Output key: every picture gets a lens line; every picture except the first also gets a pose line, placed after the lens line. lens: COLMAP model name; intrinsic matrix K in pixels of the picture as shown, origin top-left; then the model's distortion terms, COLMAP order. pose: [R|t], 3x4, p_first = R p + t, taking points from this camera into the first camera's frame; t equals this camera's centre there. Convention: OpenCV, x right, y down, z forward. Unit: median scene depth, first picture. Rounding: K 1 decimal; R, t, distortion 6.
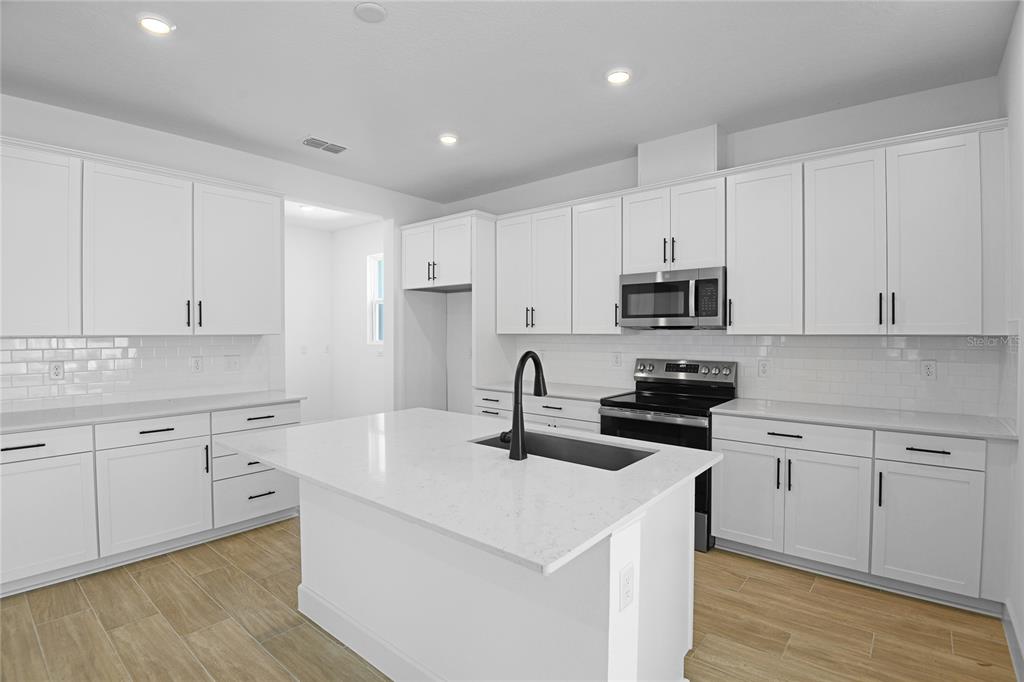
lens RADIAL K [[493.1, 0, 511.4], [0, 493.1, 342.7], [0, 0, 1]] dist [-0.003970, -0.000426]
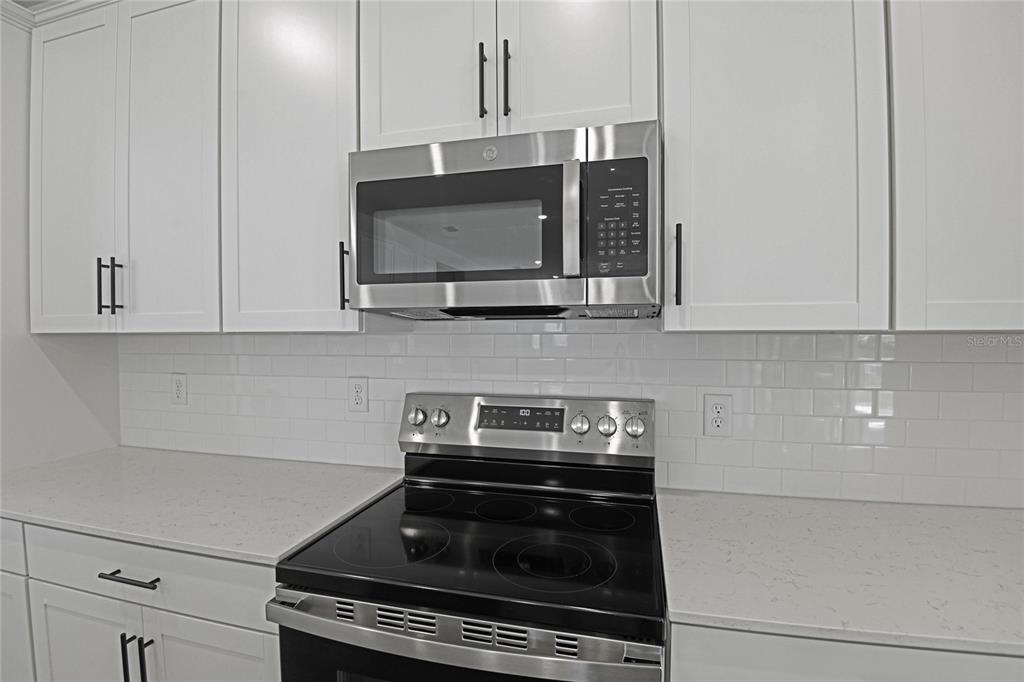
lens RADIAL K [[493.1, 0, 492.2], [0, 493.1, 338.6], [0, 0, 1]] dist [-0.003970, -0.000426]
pose [[0.921298, -0.010089, 0.388727, 0.182125], [0.011946, 0.999926, -0.002358, -0.011693], [-0.388674, 0.006816, 0.921350, 0.675669]]
